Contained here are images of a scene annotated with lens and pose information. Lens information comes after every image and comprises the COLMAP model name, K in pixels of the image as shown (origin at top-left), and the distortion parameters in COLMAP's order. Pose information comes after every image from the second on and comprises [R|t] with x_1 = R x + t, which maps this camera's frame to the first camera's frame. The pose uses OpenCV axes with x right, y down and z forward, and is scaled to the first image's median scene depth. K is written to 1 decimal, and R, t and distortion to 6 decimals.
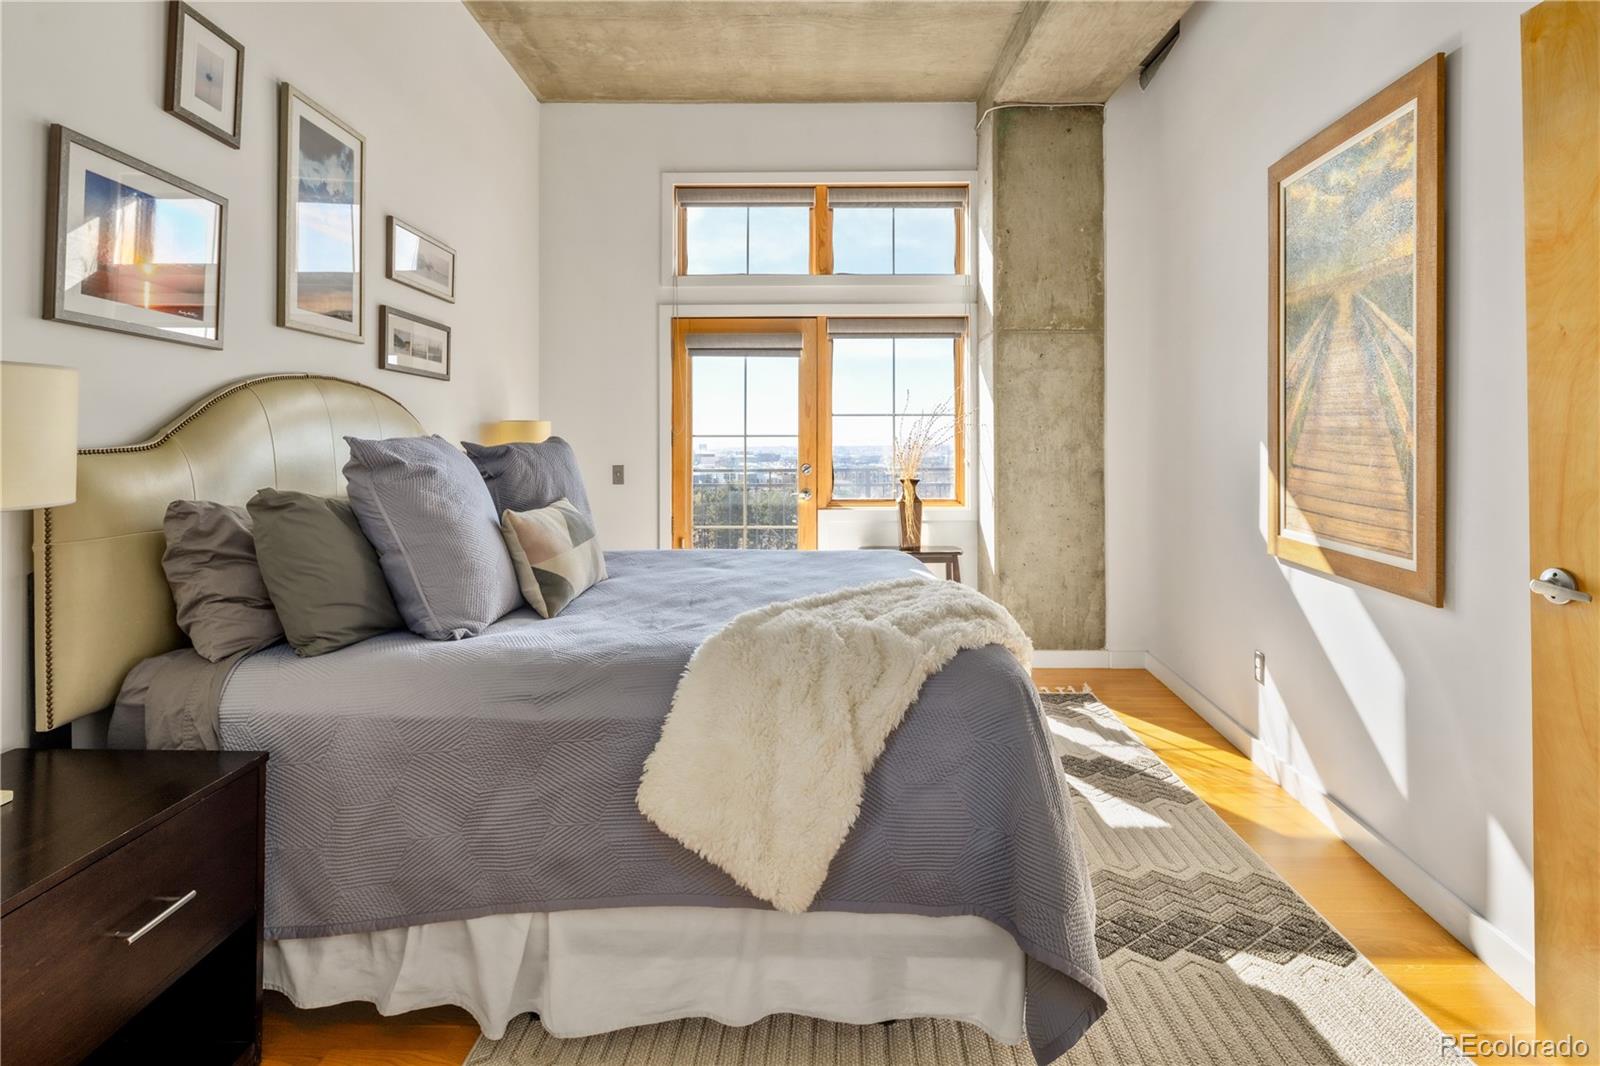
lens RADIAL K [[774.3, 0, 793.3], [0, 774.3, 429.7], [0, 0, 1]] dist [-0.000679, -0.001440]
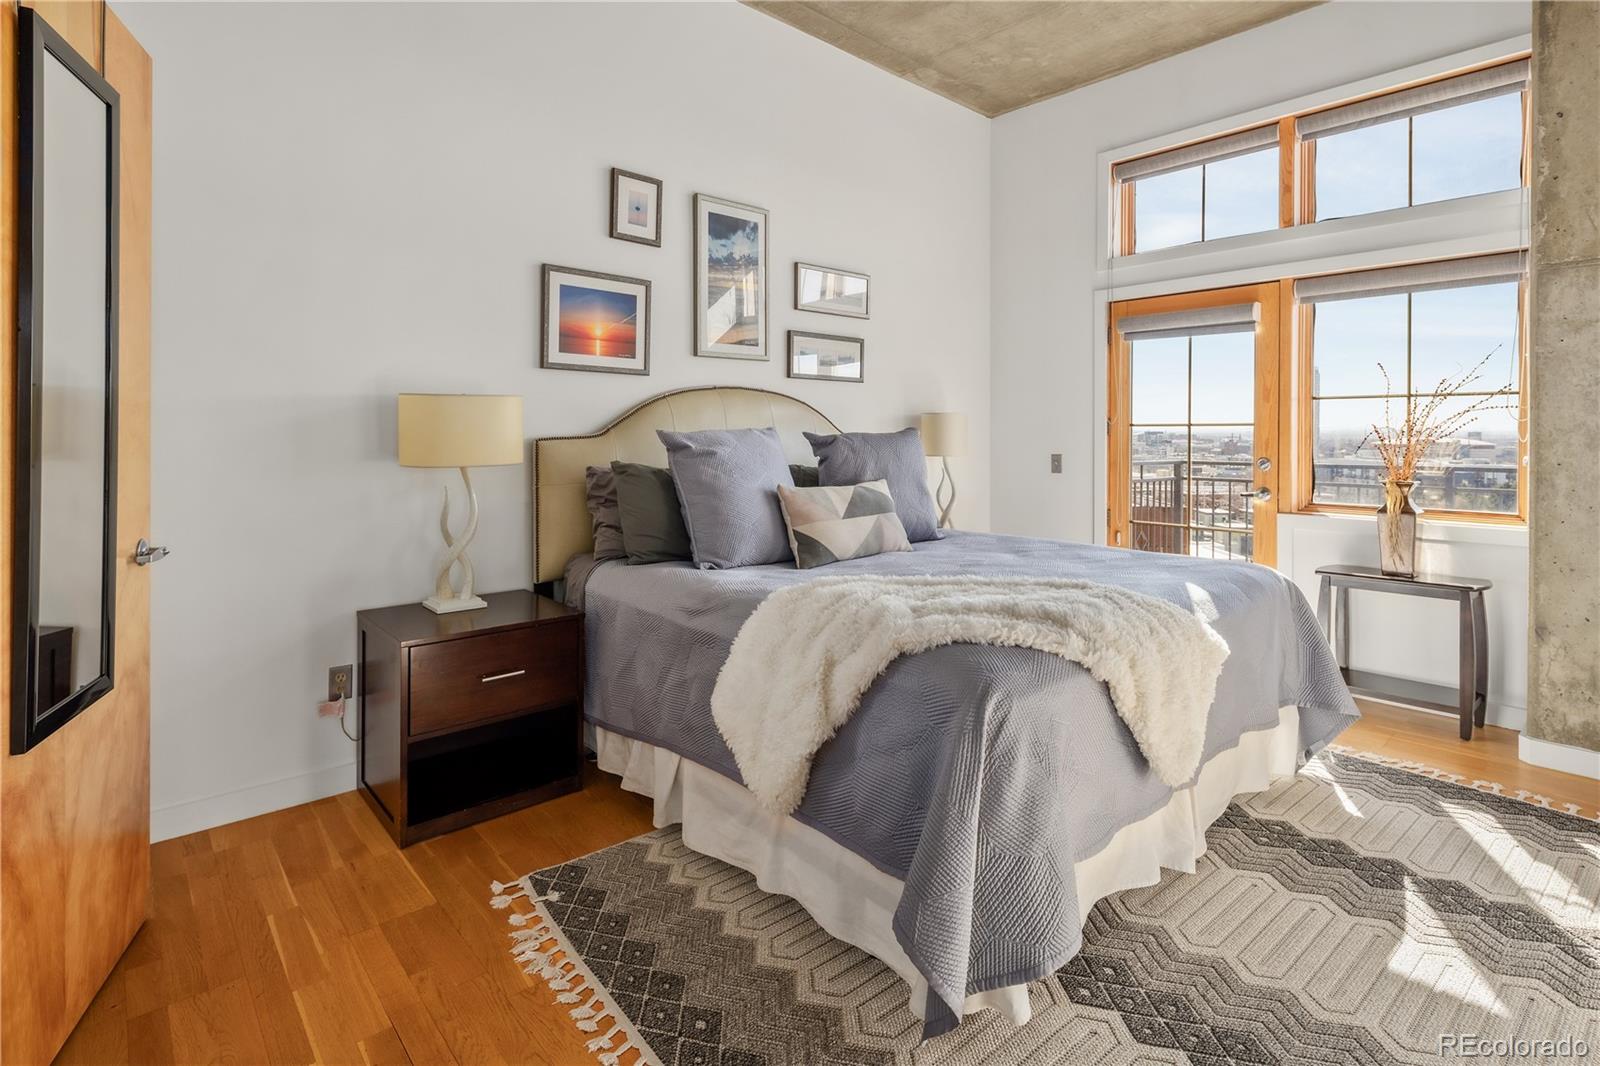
lens RADIAL K [[774.3, 0, 793.3], [0, 774.3, 429.7], [0, 0, 1]] dist [-0.000679, -0.001440]
pose [[0.673926, -0.000499, -0.738799, 0.494095], [0.012340, 0.999868, 0.010581, -0.002487], [0.738696, -0.016247, 0.673843, 0.100593]]
